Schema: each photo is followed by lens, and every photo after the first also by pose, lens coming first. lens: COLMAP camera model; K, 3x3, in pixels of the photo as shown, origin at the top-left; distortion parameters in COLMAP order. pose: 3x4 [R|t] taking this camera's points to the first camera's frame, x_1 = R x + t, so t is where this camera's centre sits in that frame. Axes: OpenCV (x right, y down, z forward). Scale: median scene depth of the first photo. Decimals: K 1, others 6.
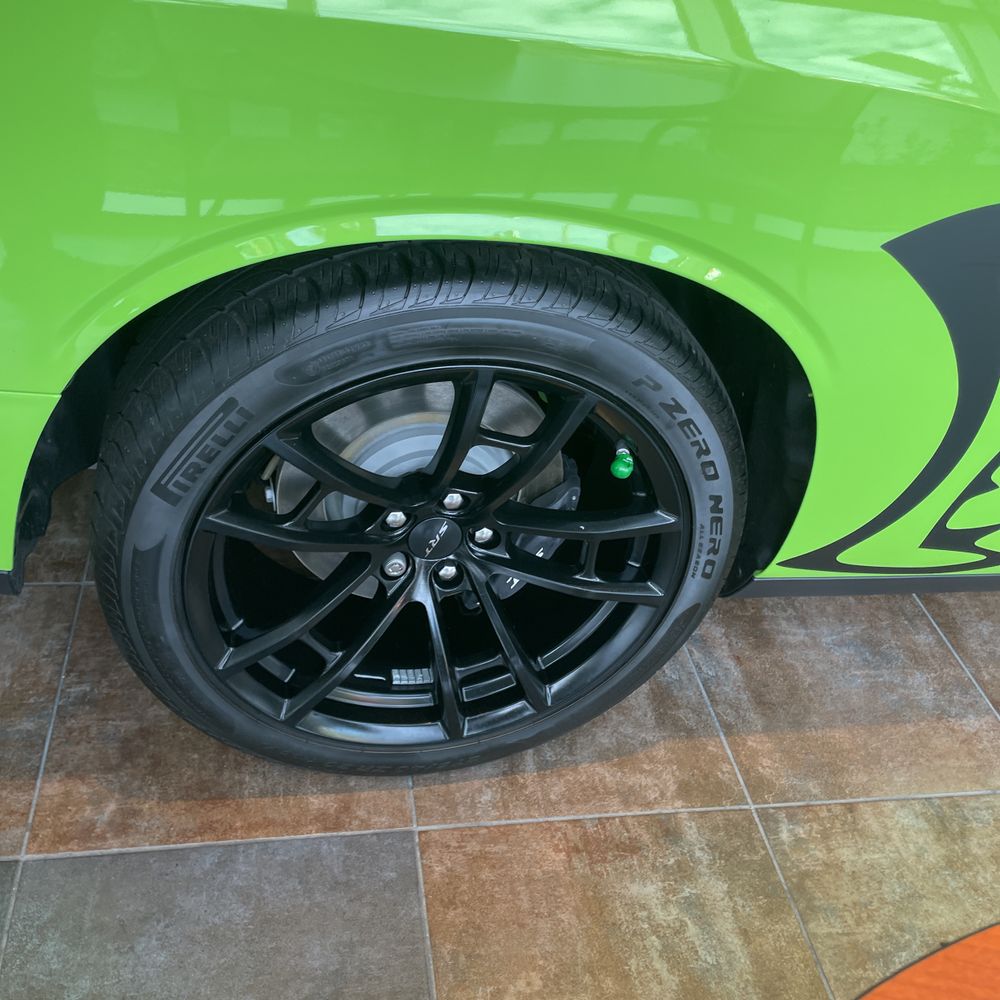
lens RADIAL K [[1015.2, 0, 502.7], [0, 1015.2, 478.2], [0, 0, 1]] dist [0.106383, -0.148961]
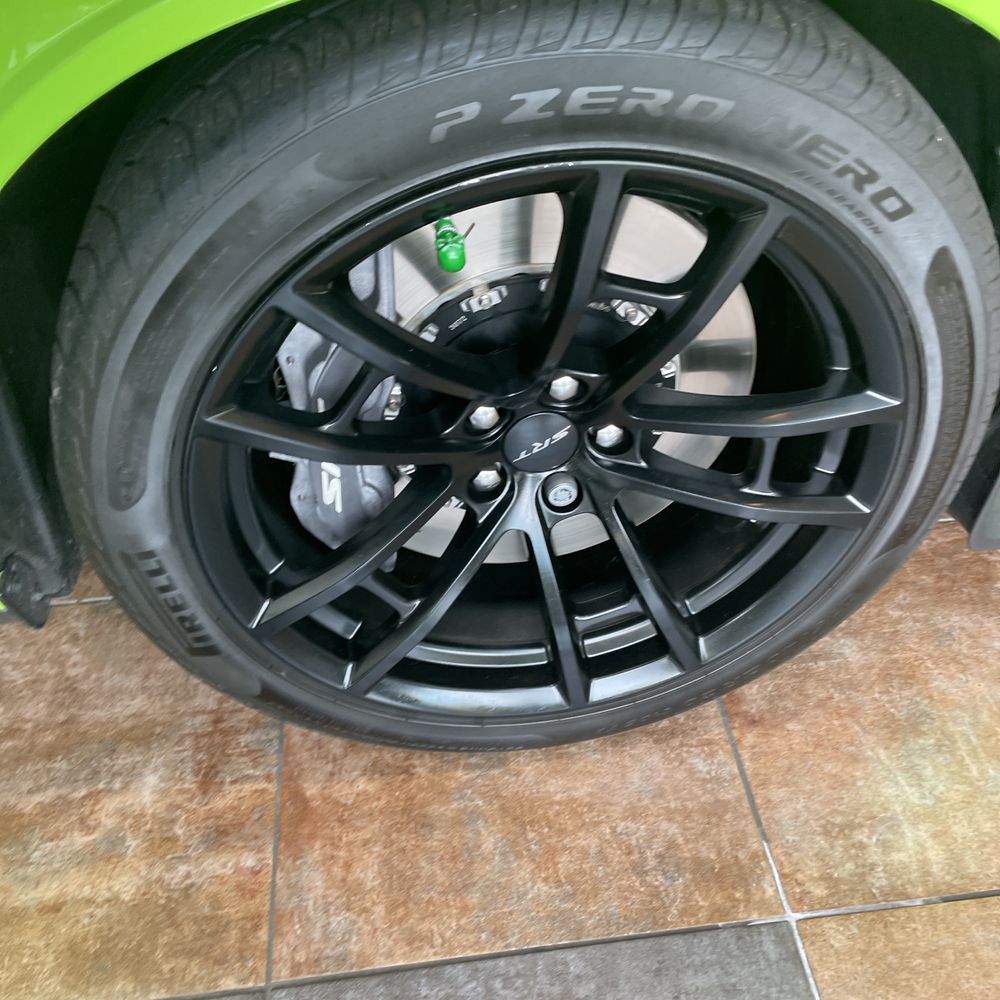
lens RADIAL K [[1015.2, 0, 502.7], [0, 1015.2, 478.2], [0, 0, 1]] dist [0.106383, -0.148961]
pose [[0.993782, -0.028191, -0.107715, -0.016865], [0.037230, 0.995866, 0.082850, 0.024463], [0.104934, -0.086345, 0.990724, 0.291722]]
